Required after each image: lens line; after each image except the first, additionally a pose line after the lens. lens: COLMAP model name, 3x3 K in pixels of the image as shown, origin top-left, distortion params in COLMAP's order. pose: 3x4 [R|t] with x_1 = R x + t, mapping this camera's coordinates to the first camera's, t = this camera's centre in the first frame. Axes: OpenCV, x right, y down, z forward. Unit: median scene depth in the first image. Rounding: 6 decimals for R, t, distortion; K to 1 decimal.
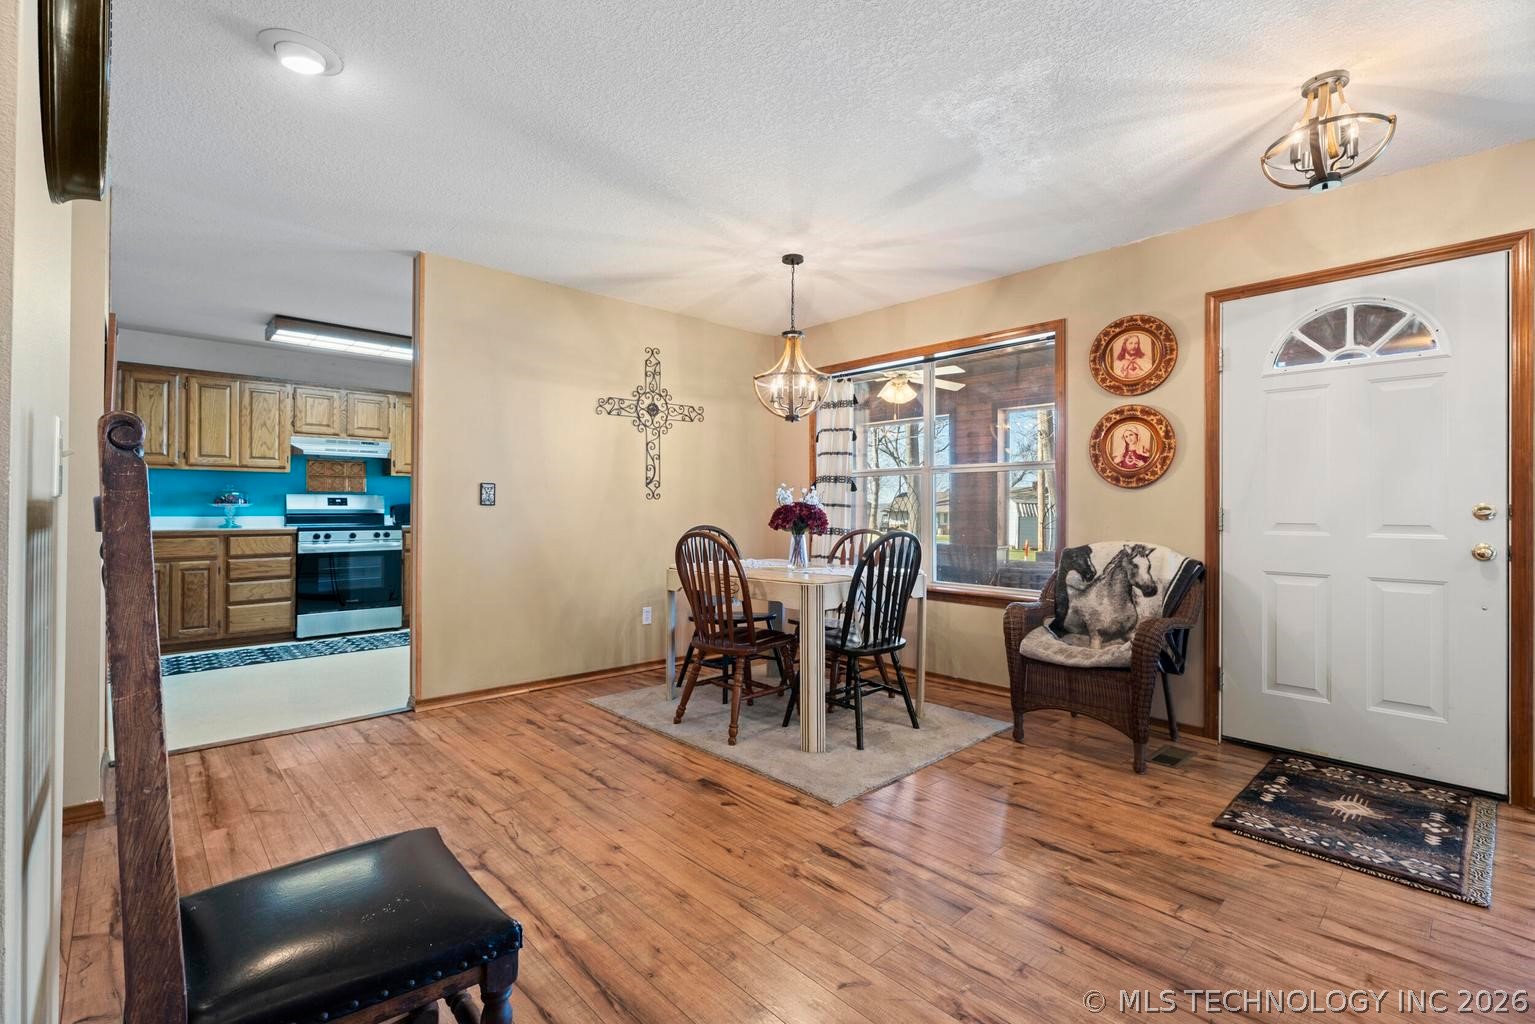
lens RADIAL K [[680.8, 0, 782.5], [0, 680.8, 505.0], [0, 0, 1]] dist [0.003978, -0.002484]
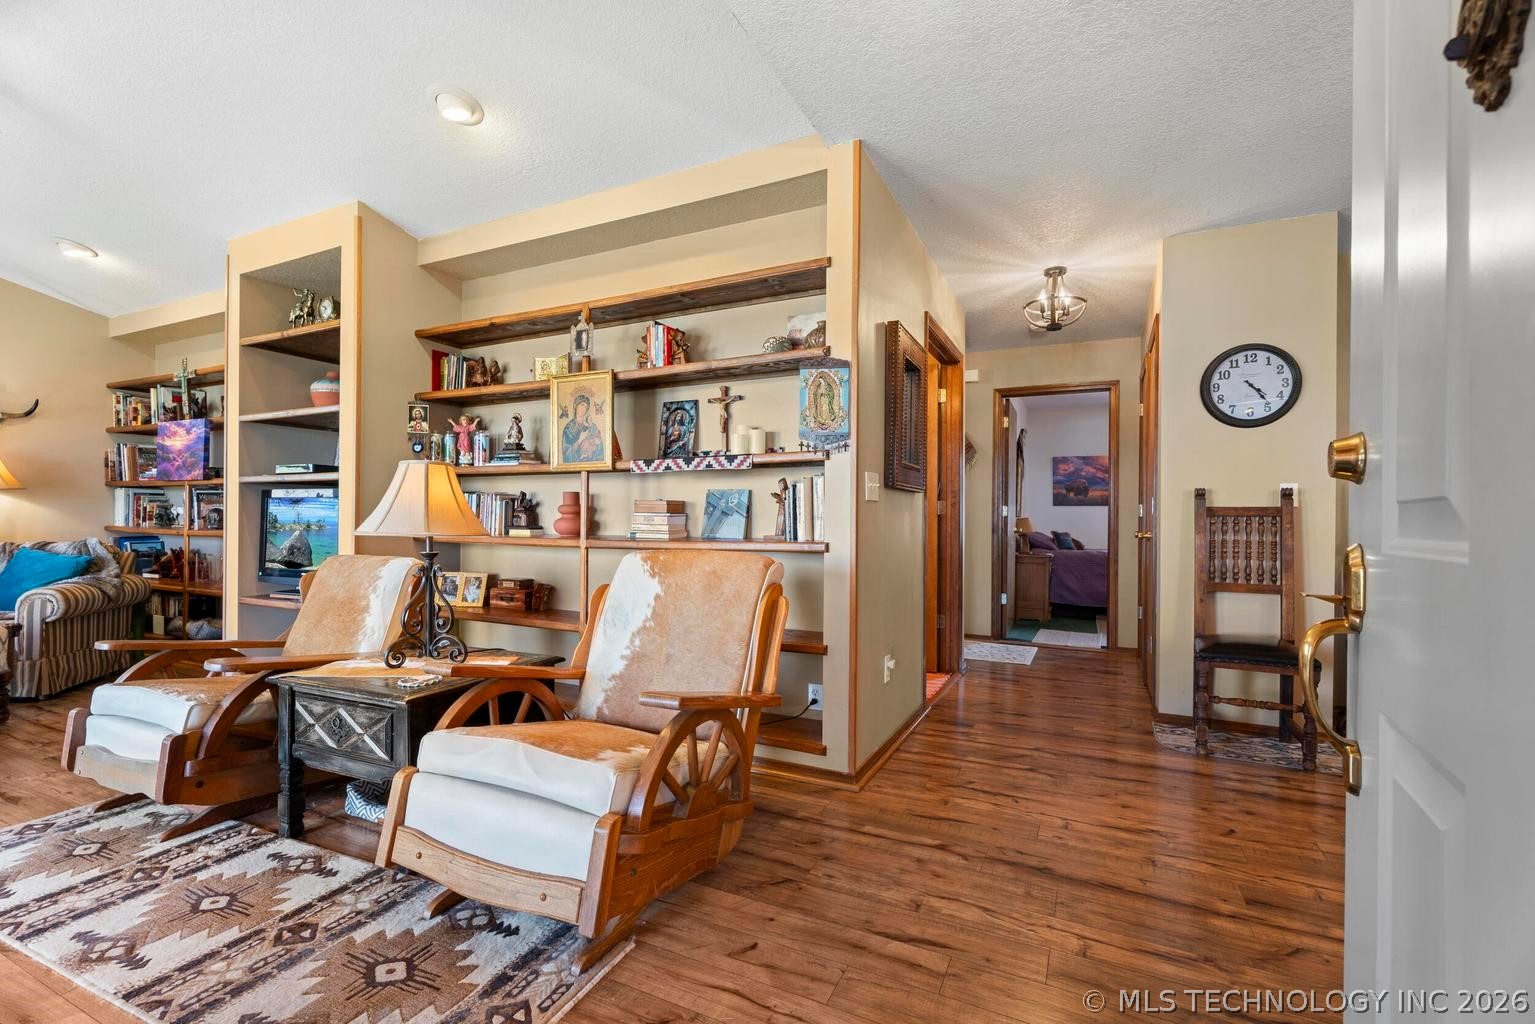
lens RADIAL K [[680.8, 0, 775.5], [0, 680.8, 520.1], [0, 0, 1]] dist [0.003978, -0.002484]
pose [[-0.935253, -0.015810, -0.353626, 0.683964], [-0.012655, 0.999857, -0.011231, 0.032494], [0.353752, -0.006028, -0.935320, 0.907014]]
